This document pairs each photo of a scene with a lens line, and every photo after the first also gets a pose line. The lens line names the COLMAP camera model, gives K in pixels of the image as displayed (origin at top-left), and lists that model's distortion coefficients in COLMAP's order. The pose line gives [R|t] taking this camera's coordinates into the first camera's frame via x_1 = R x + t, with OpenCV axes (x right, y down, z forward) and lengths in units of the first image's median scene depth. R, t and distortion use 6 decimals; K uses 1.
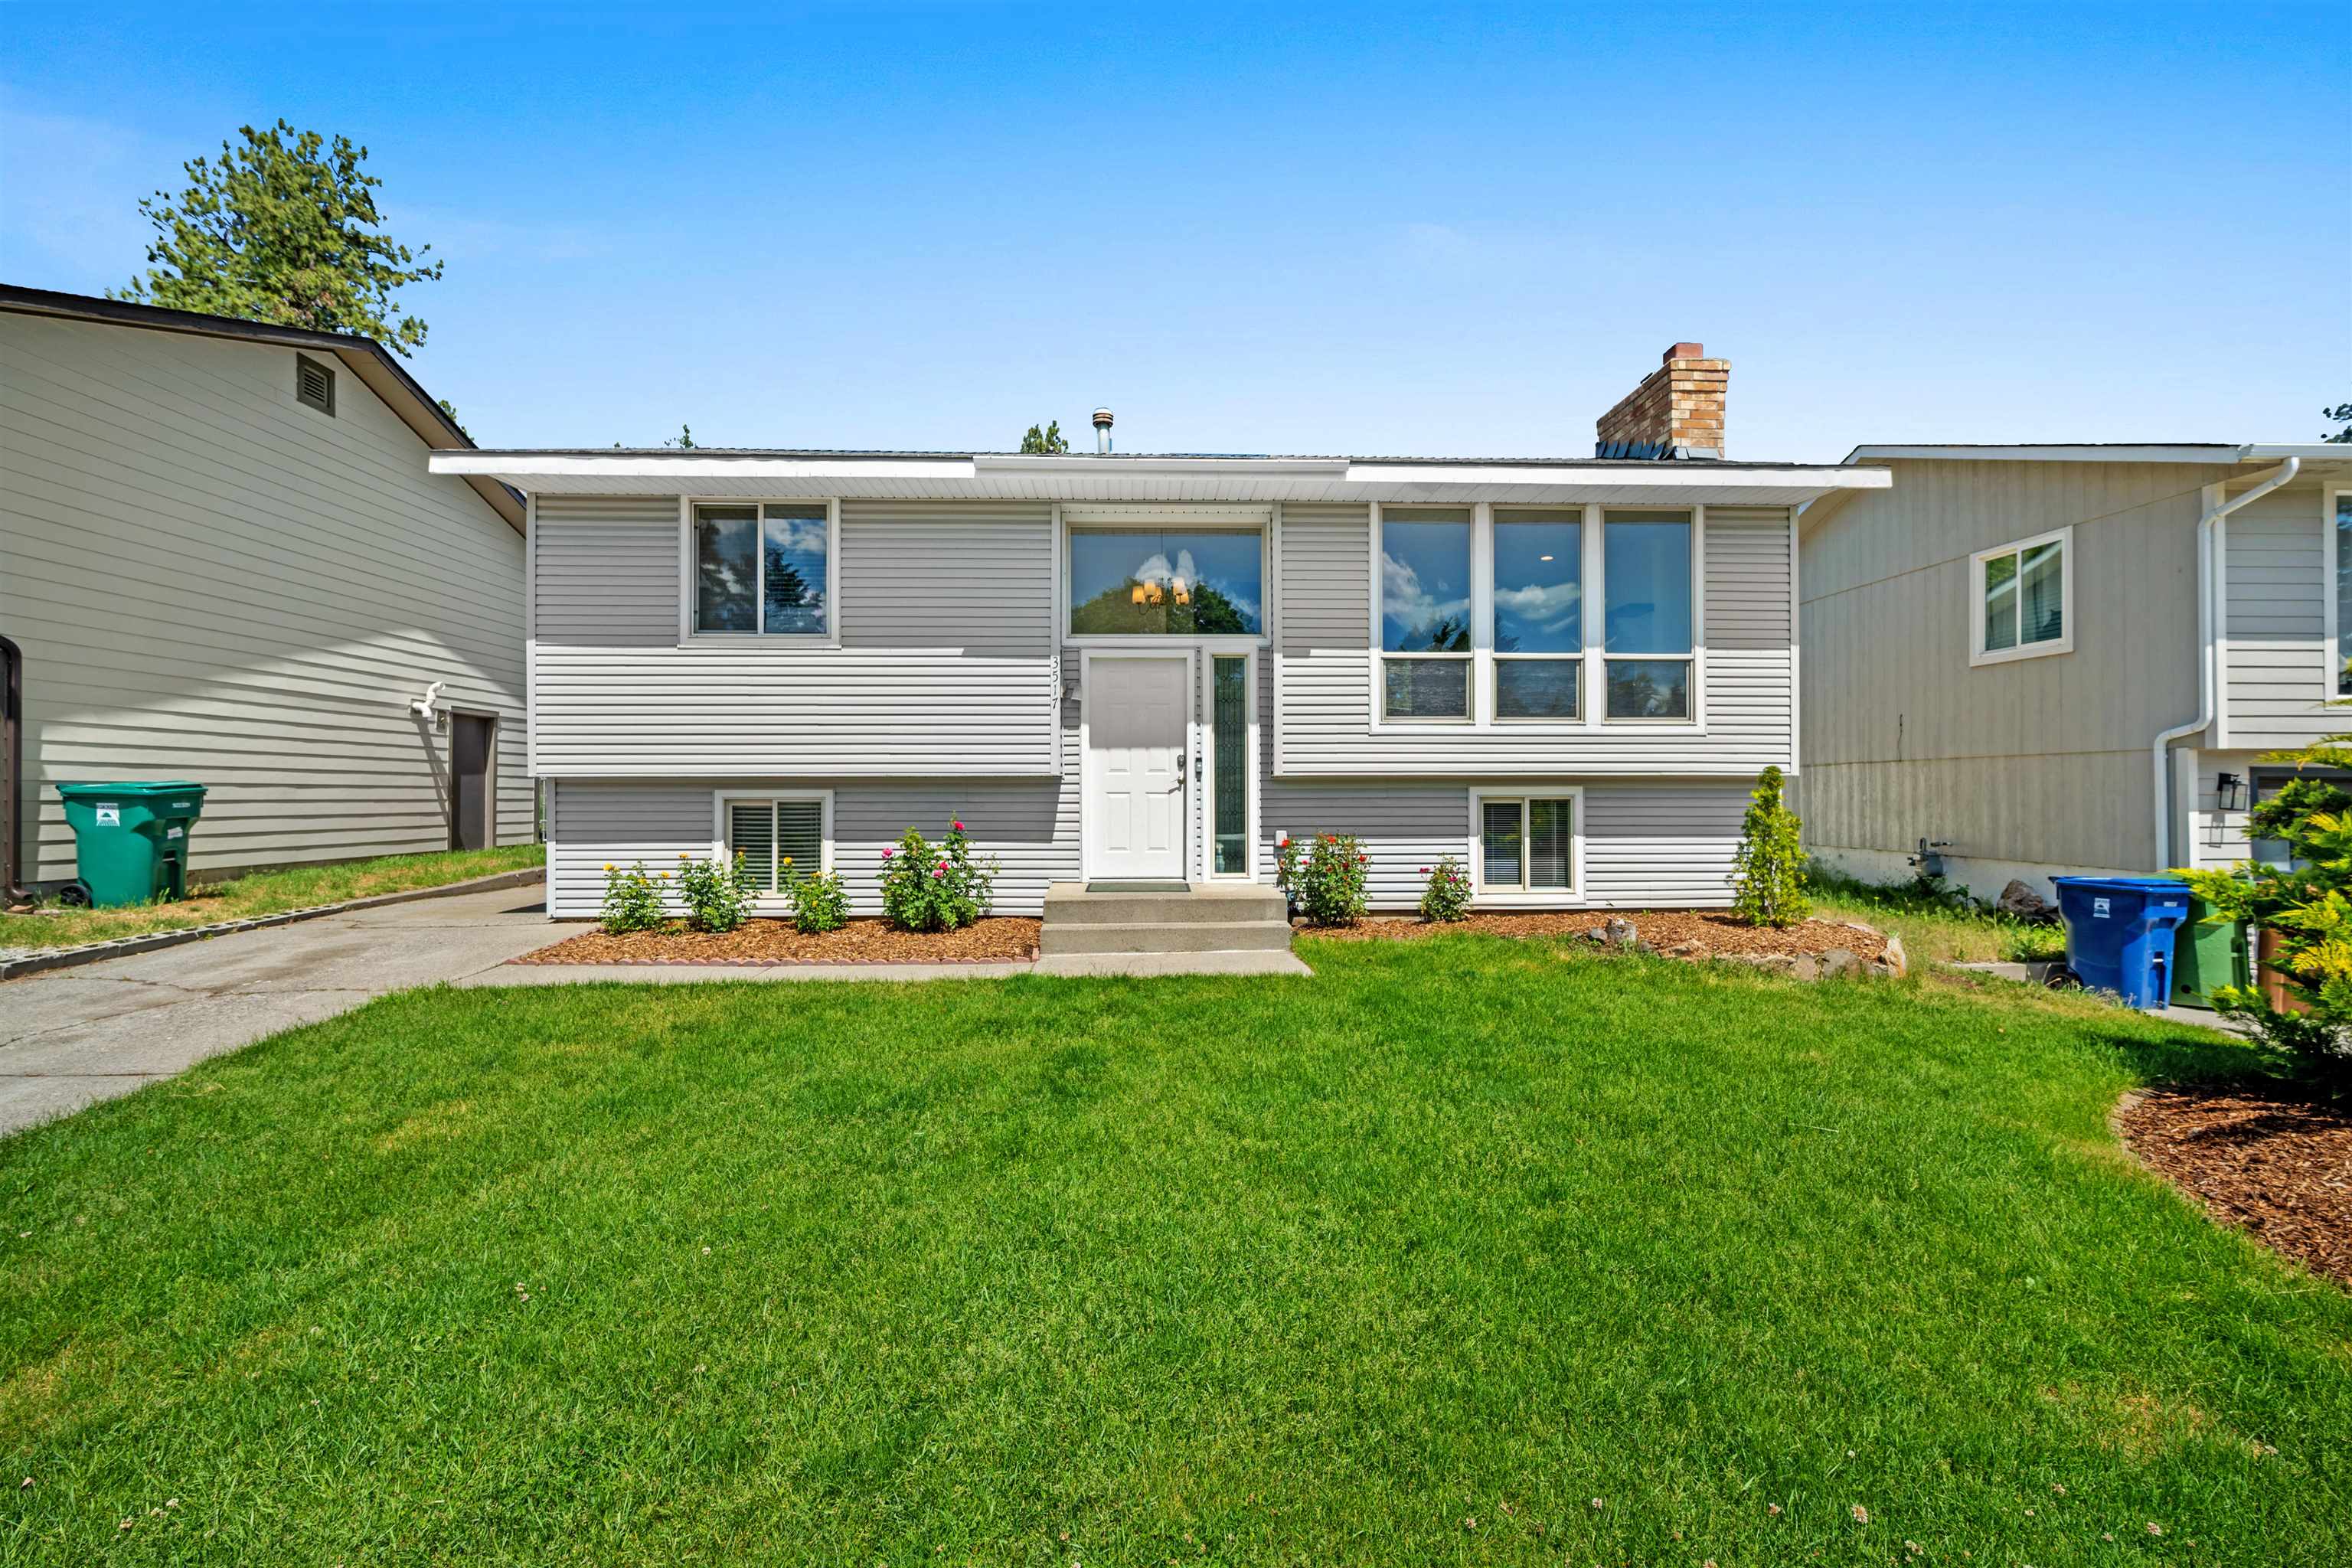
lens RADIAL K [[1032.6, 0, 1186.5], [0, 1032.6, 789.0], [0, 0, 1]] dist [0.001259, 0.000554]
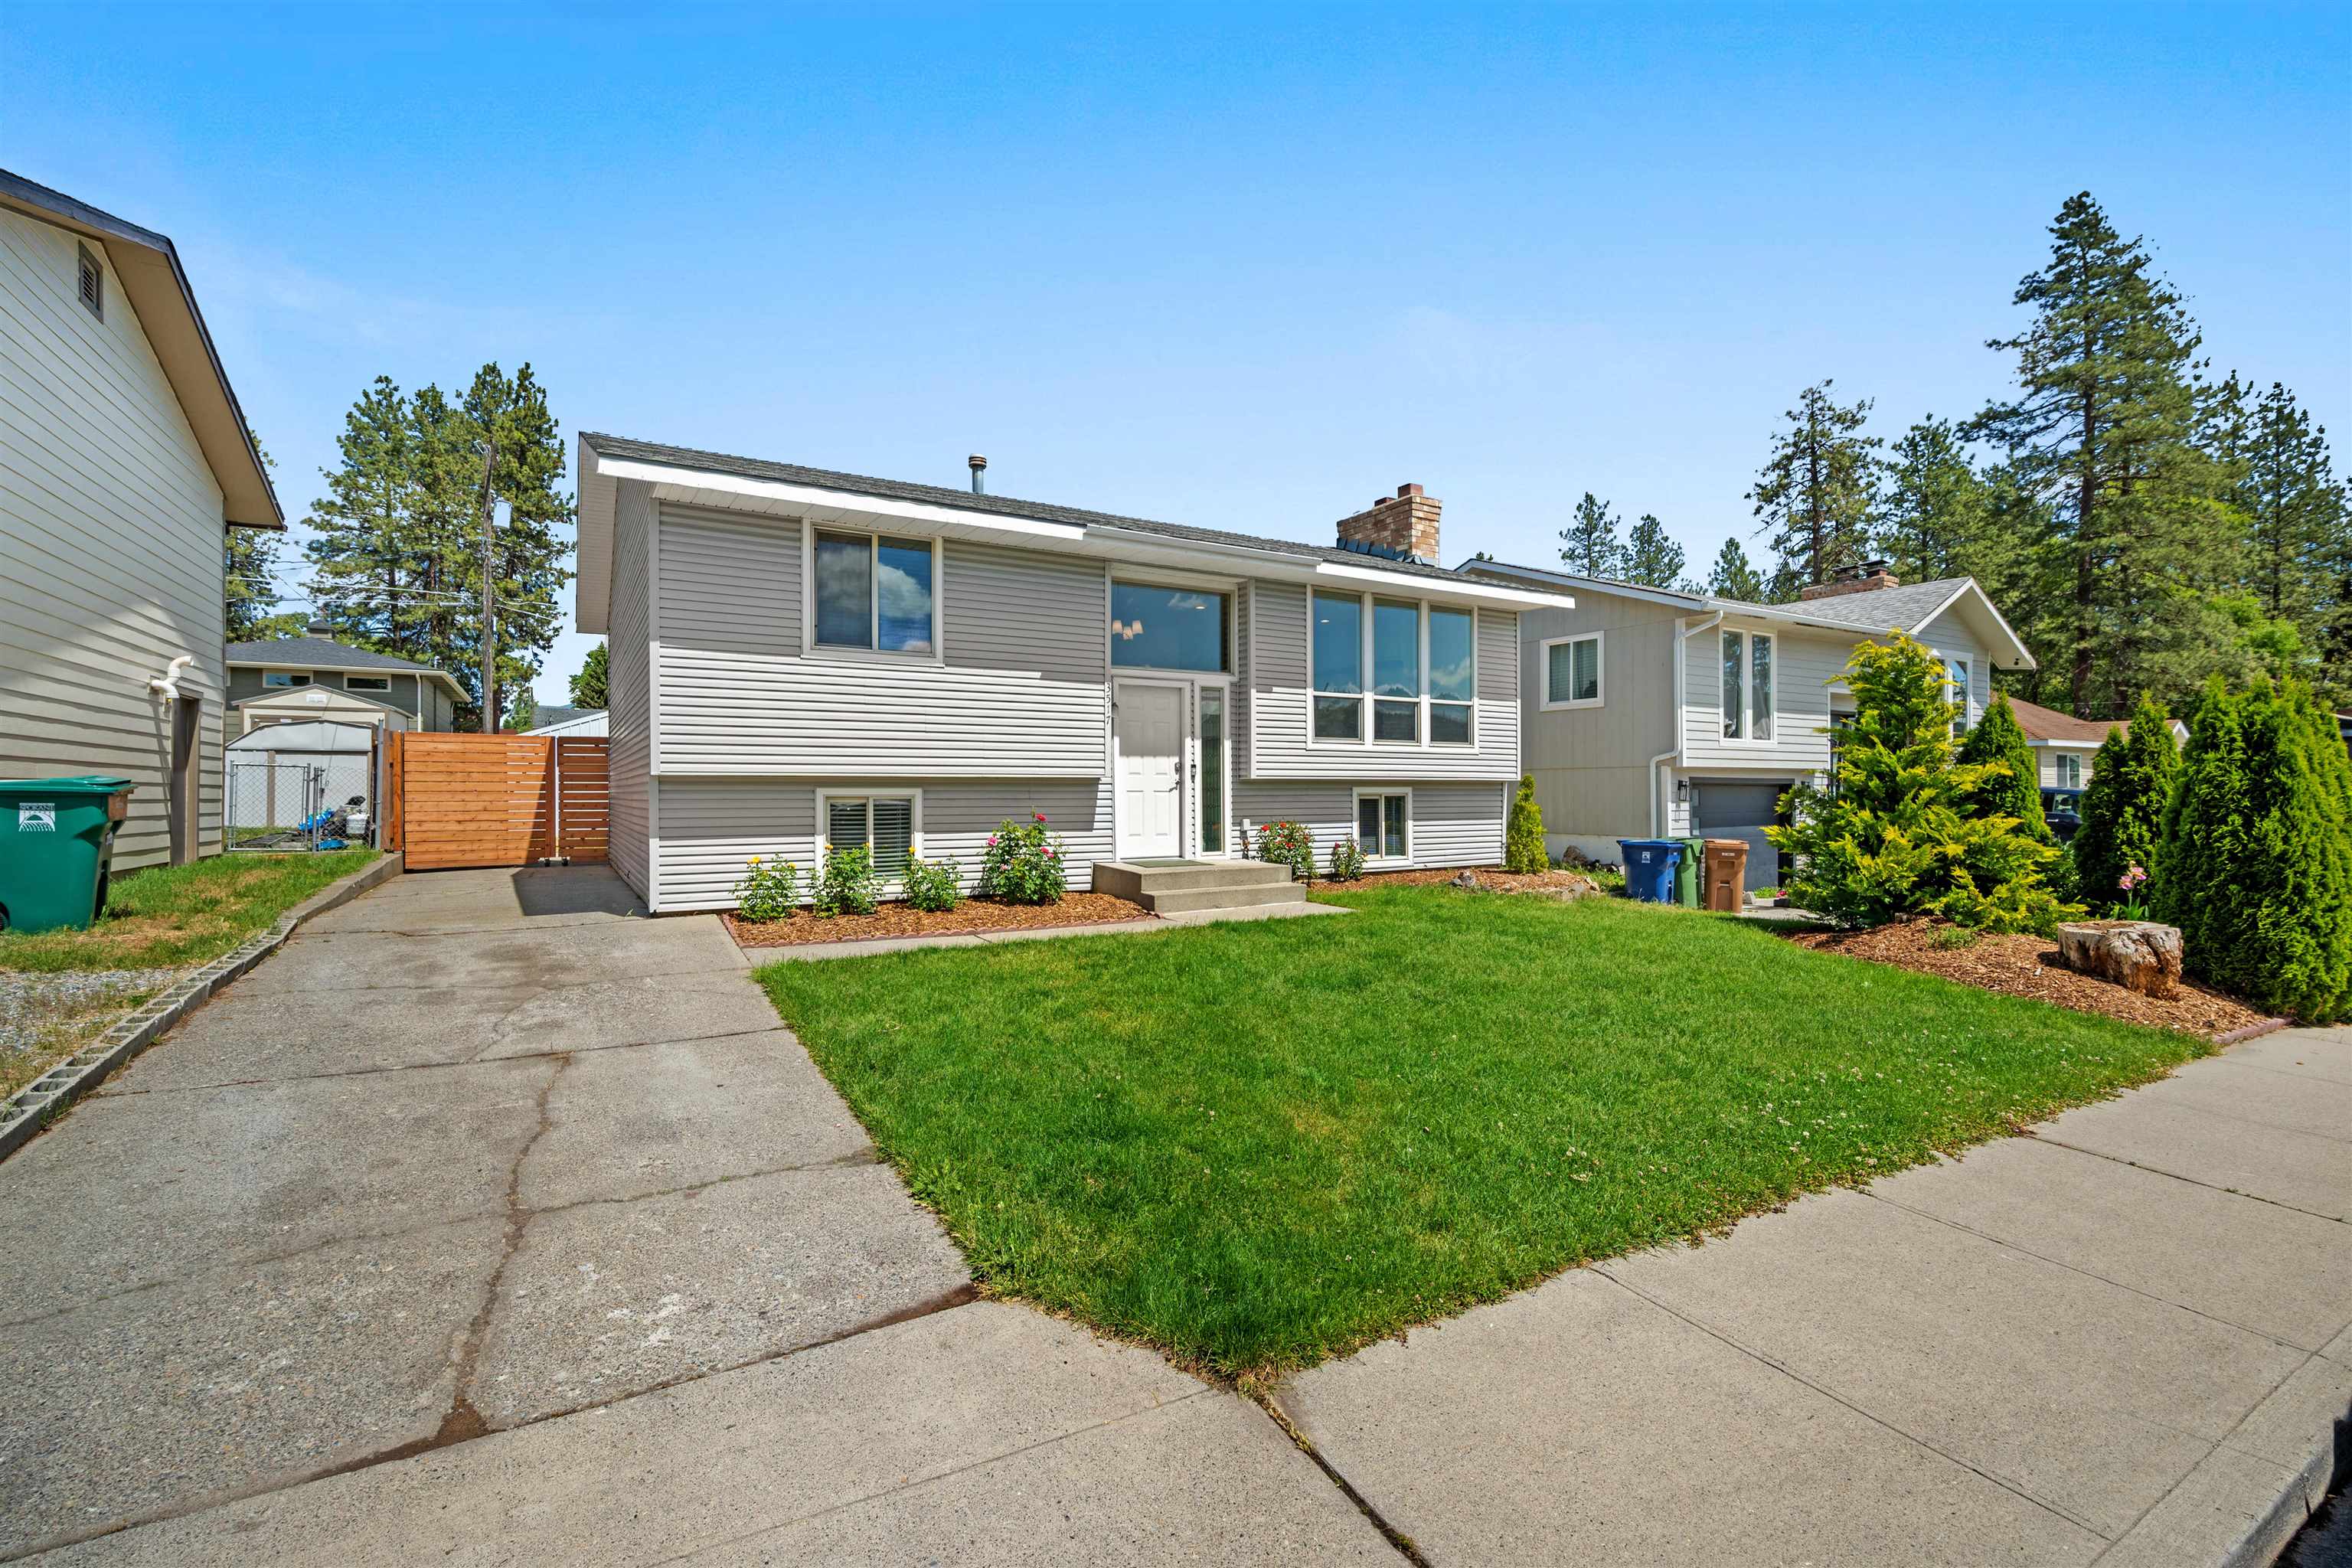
lens RADIAL K [[1032.6, 0, 1154.7], [0, 1032.6, 794.9], [0, 0, 1]] dist [0.001259, 0.000554]
pose [[0.877672, -0.001271, 0.479261, -0.666690], [-0.002038, 0.999978, 0.006385, 0.000096], [-0.479258, -0.006581, 0.877649, -0.133036]]
